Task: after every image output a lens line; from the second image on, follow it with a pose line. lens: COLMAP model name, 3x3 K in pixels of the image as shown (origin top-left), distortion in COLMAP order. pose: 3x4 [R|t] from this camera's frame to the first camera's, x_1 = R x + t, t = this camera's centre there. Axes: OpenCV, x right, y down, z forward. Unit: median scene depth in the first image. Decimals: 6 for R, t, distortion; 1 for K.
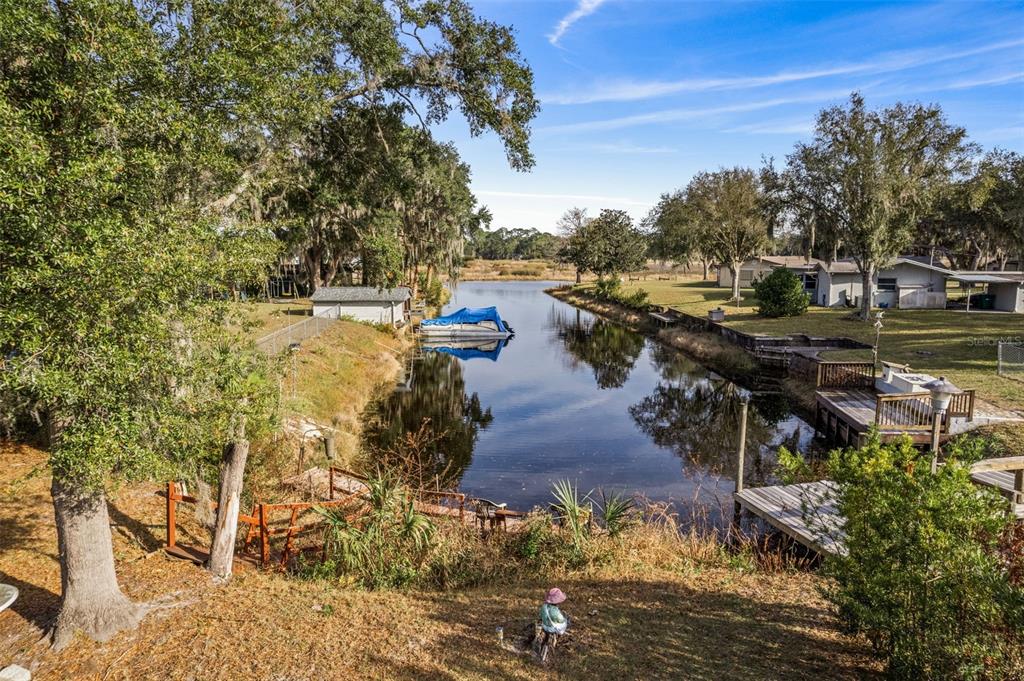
lens RADIAL K [[637.4, 0, 512.0], [0, 637.4, 340.5], [0, 0, 1]] dist [-0.059260, 0.051811]
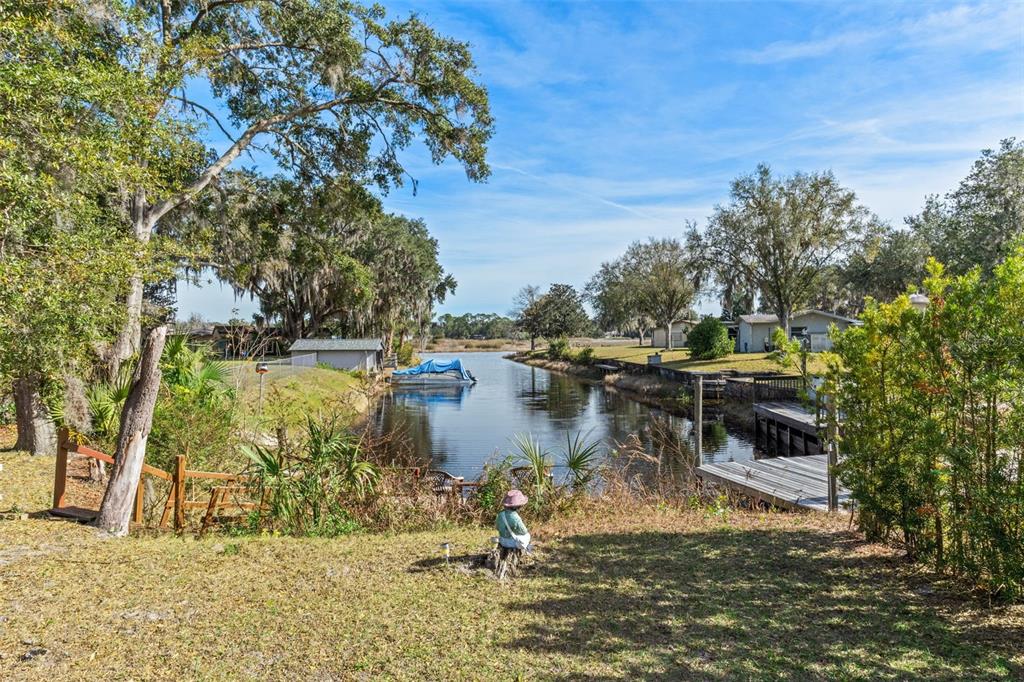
lens RADIAL K [[541.8, 0, 514.1], [0, 541.8, 339.6], [0, 0, 1]] dist [0.001433, -0.000452]
pose [[0.997540, -0.009278, 0.069486, 0.003685], [0.018599, 0.990708, -0.134732, 0.050894], [-0.067590, 0.135693, 0.988443, 0.050465]]
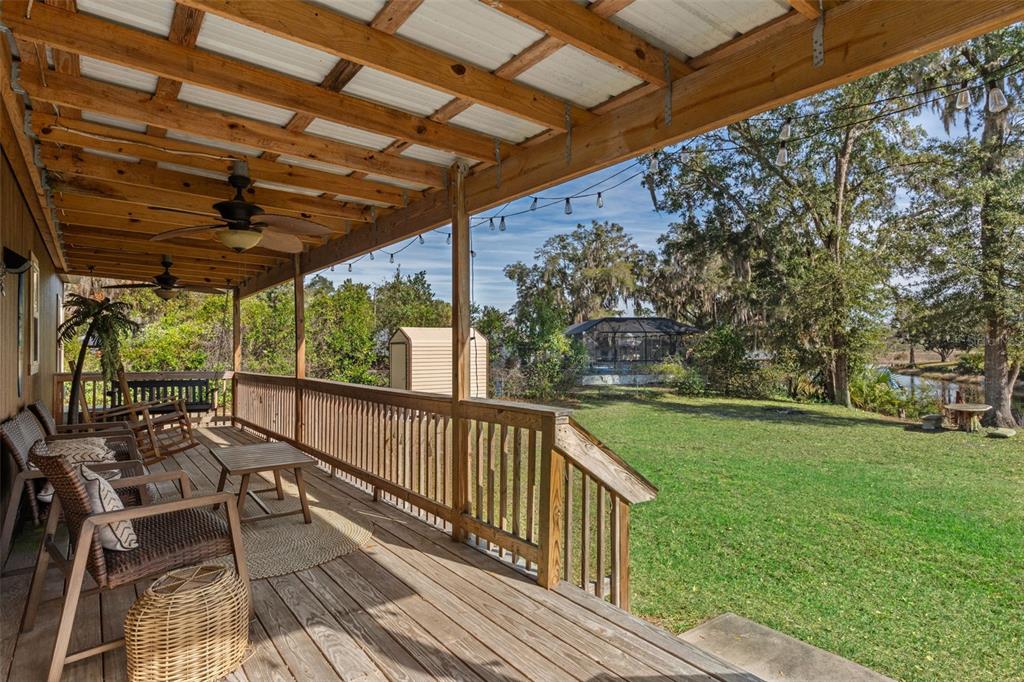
lens RADIAL K [[541.8, 0, 514.1], [0, 541.8, 339.6], [0, 0, 1]] dist [0.001433, -0.000452]
pose [[0.903408, -0.010881, -0.428644, -0.257916], [-0.055772, 0.988203, -0.142632, 0.092187], [0.425139, 0.152761, 0.892144, -0.297224]]
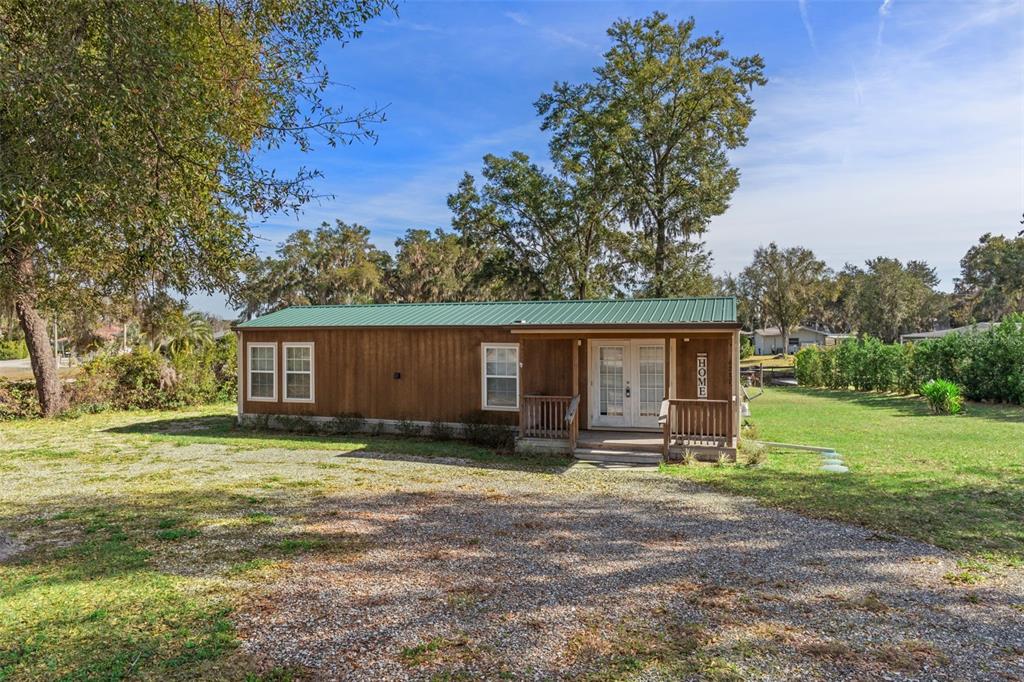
lens RADIAL K [[659.8, 0, 508.5], [0, 659.8, 323.6], [0, 0, 1]] dist [0.003096, -0.000374]
pose [[0.990114, -0.005727, 0.140149, -0.468804], [0.027569, 0.987623, -0.154405, 0.128415], [-0.137530, 0.156743, 0.978017, -0.726974]]
